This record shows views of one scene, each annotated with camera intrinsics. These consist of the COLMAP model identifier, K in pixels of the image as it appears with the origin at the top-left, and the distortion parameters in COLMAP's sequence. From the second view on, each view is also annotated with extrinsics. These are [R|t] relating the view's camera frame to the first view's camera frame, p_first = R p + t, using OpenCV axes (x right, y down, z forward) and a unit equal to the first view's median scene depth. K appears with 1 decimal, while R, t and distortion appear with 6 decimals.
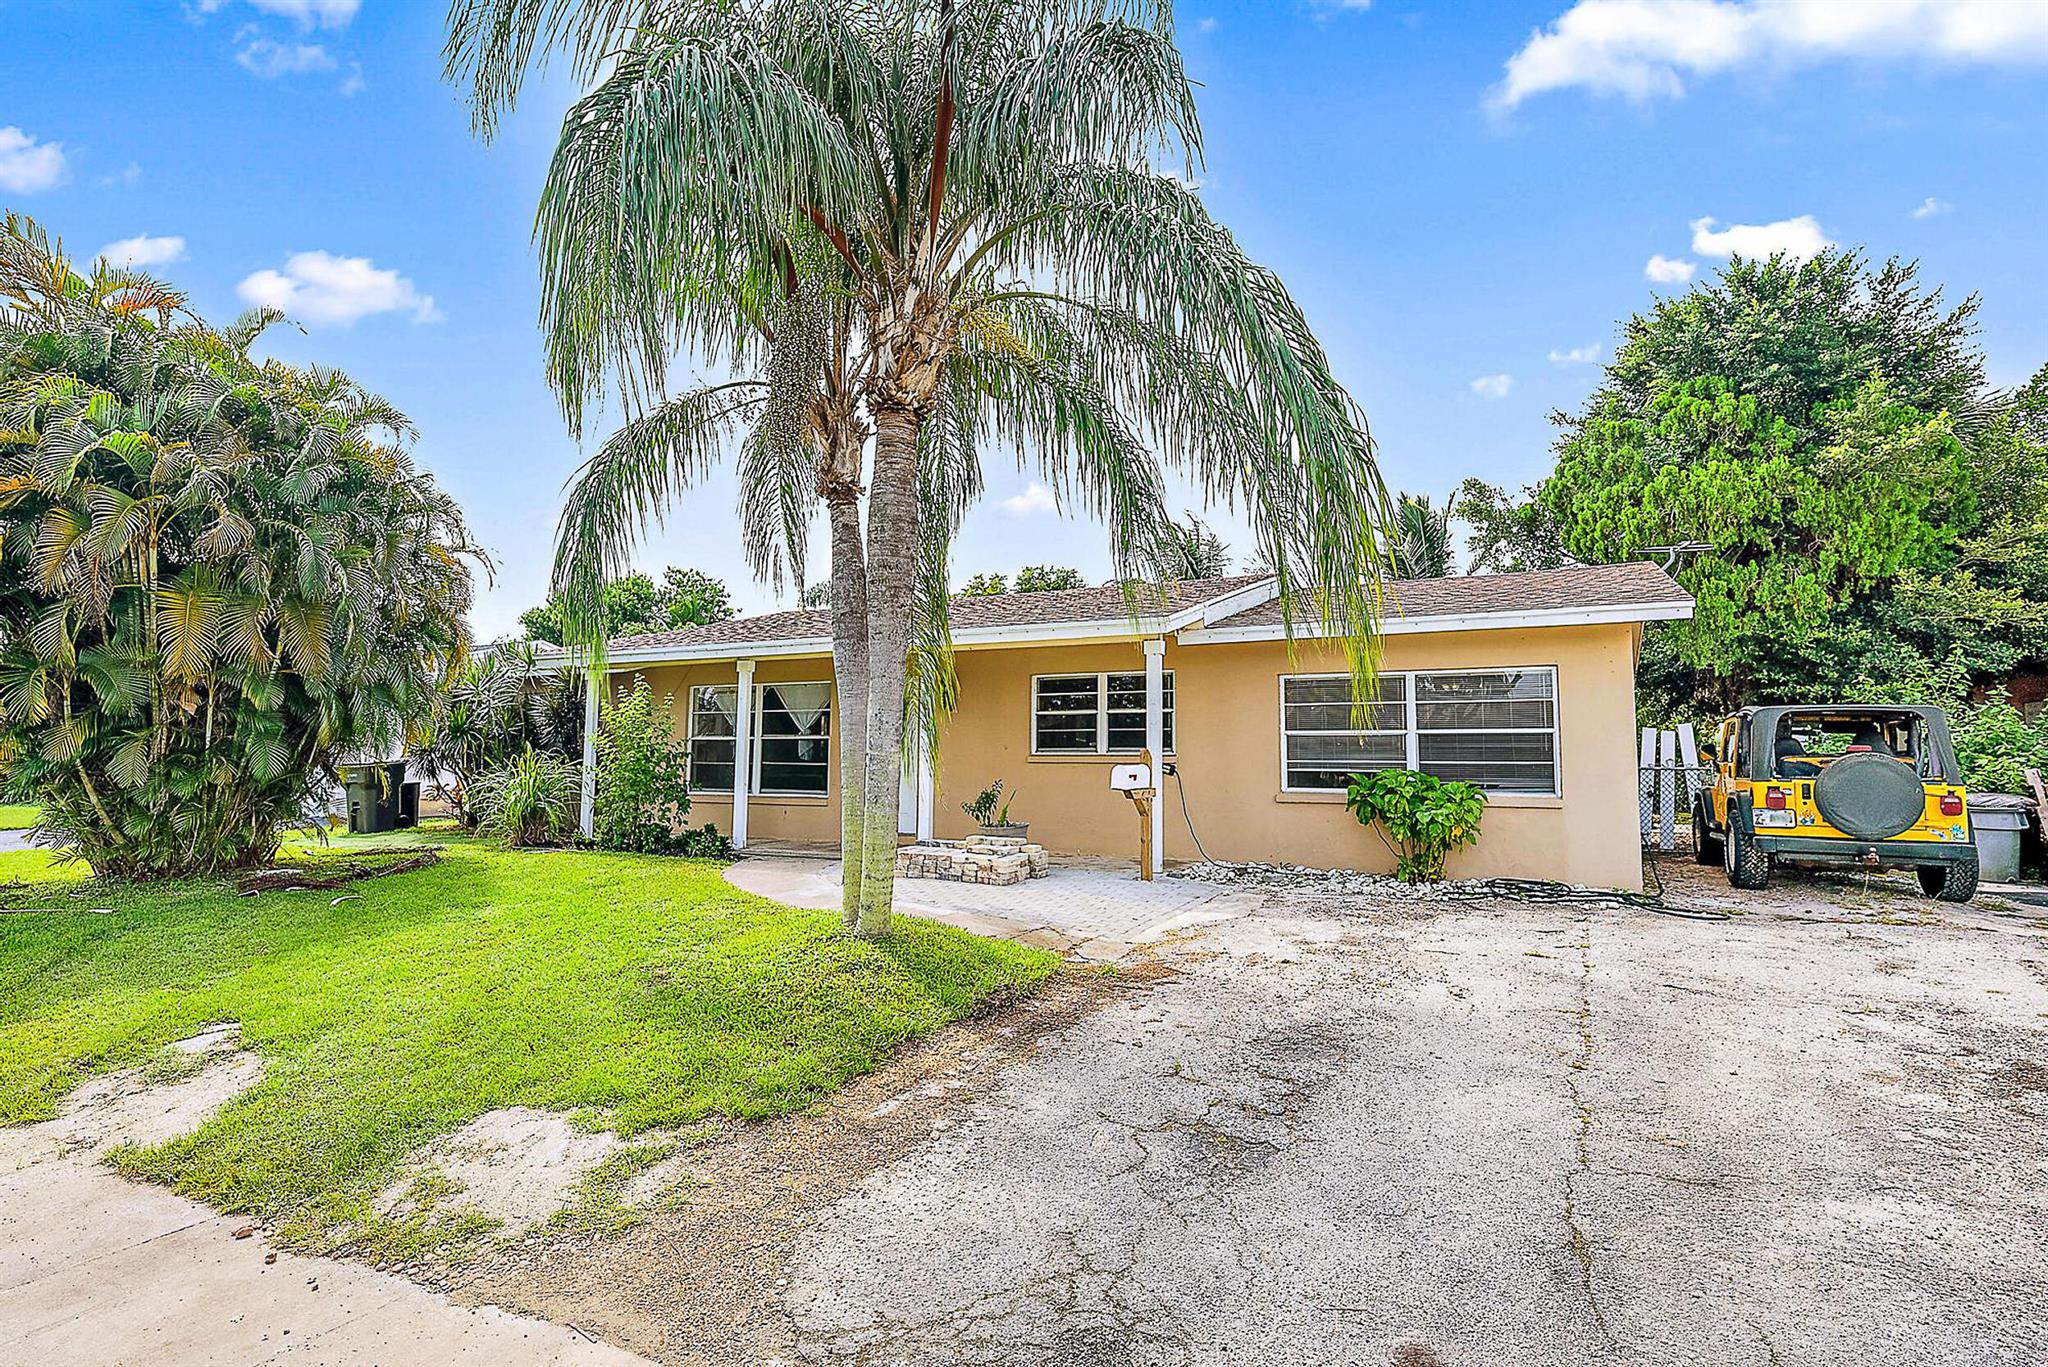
lens RADIAL K [[1055.5, 0, 1024.8], [0, 1055.5, 684.7], [0, 0, 1]] dist [-0.018244, -0.000204]
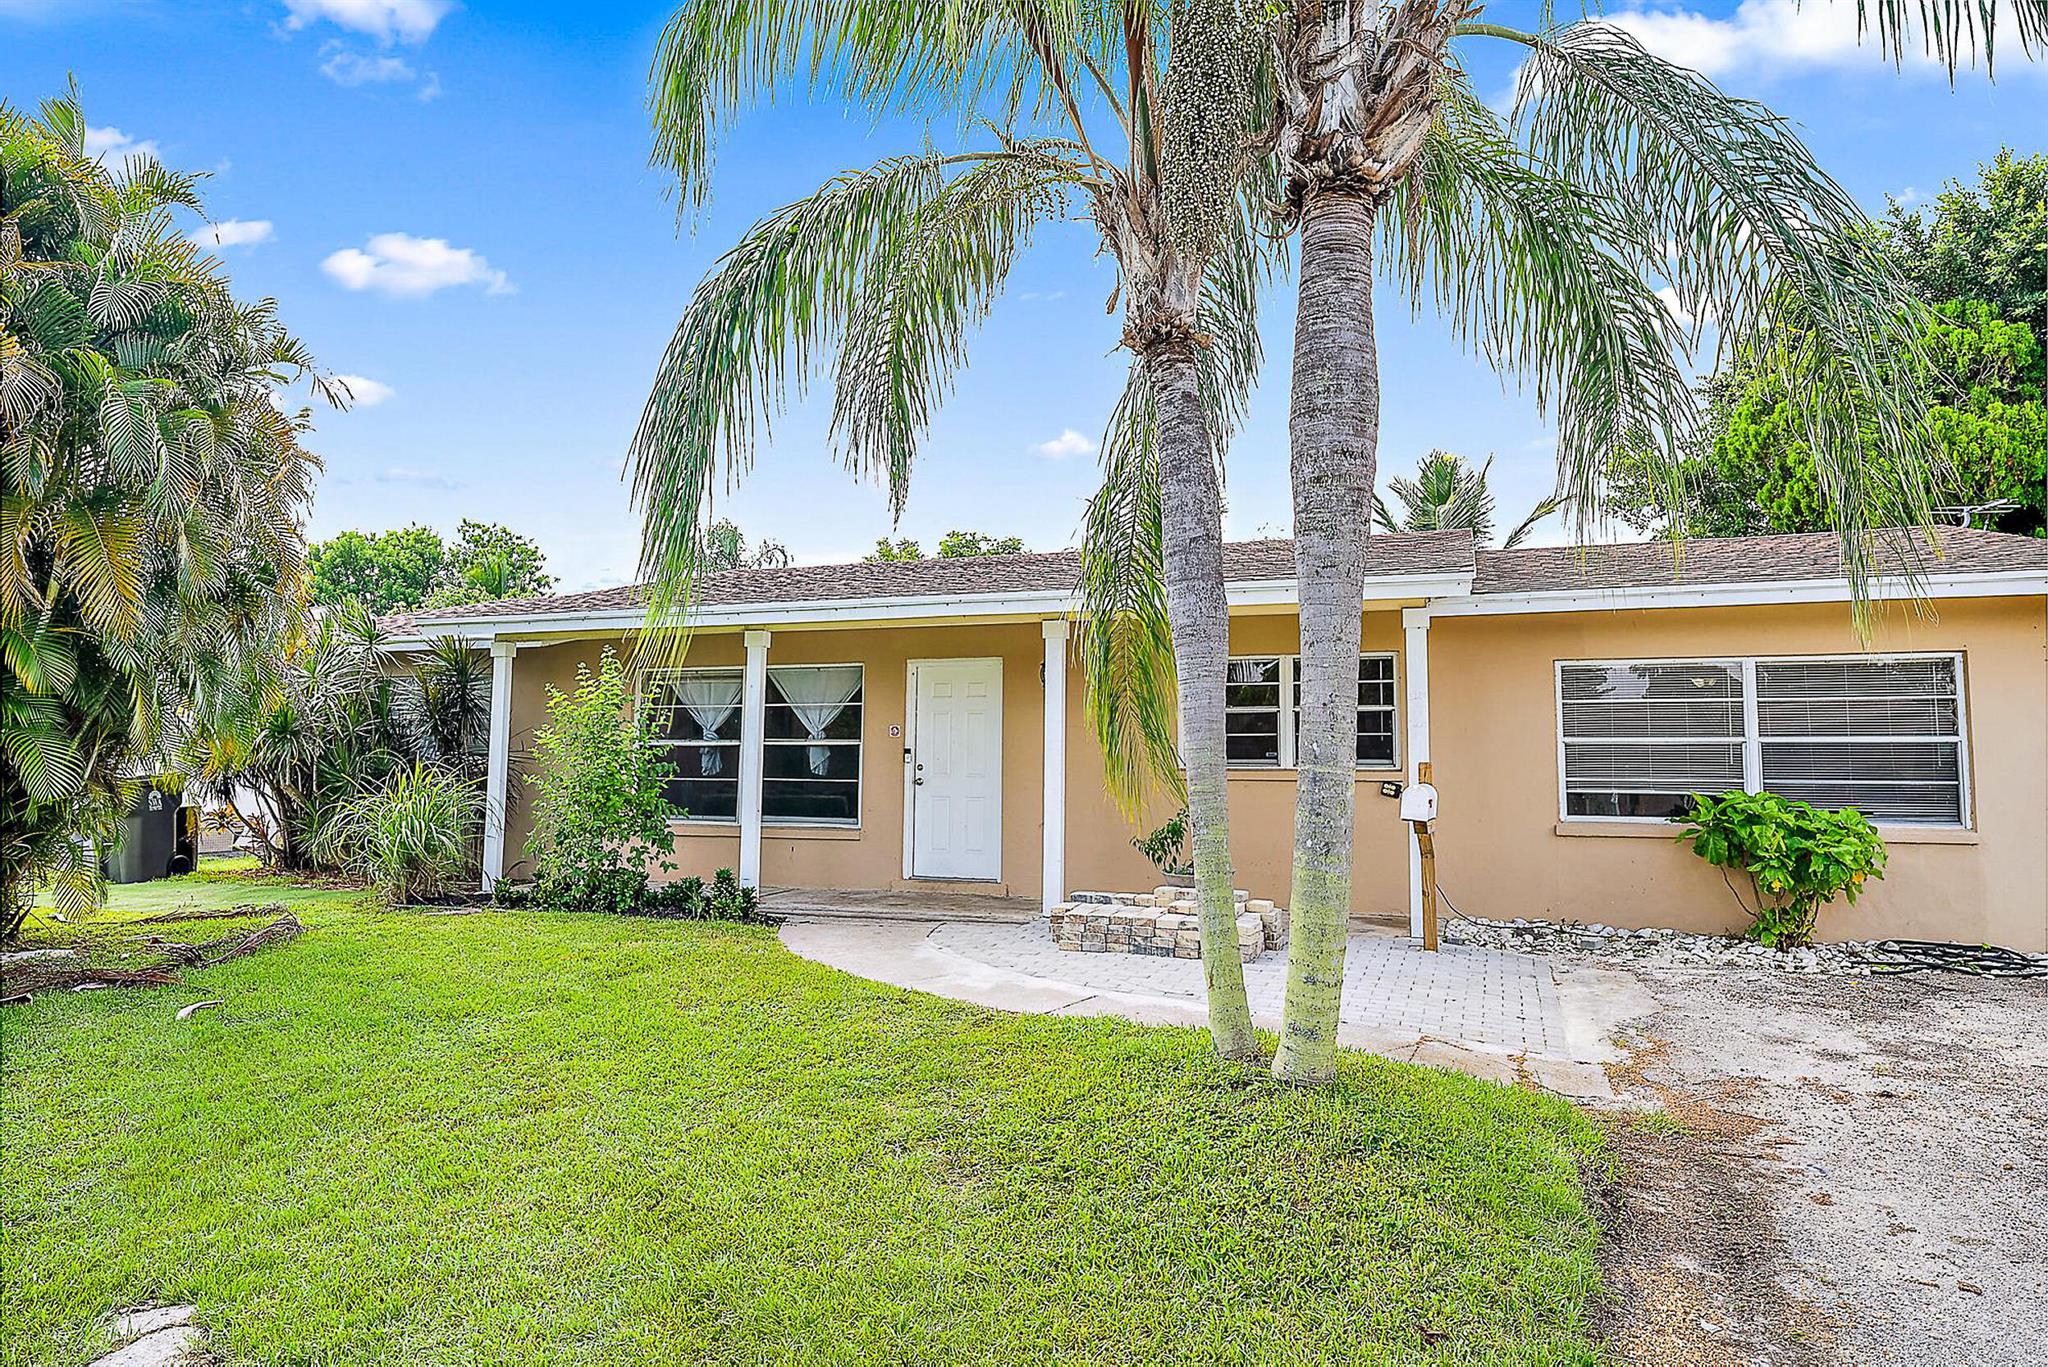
lens RADIAL K [[1247.9, 0, 1023.8], [0, 1247.9, 692.9], [0, 0, 1]] dist [-0.009681, -0.000359]
pose [[0.990681, 0.011193, 0.135745, -0.203435], [-0.012298, 0.999898, 0.007301, 0.009530], [-0.135650, -0.008903, 0.990717, 0.168298]]
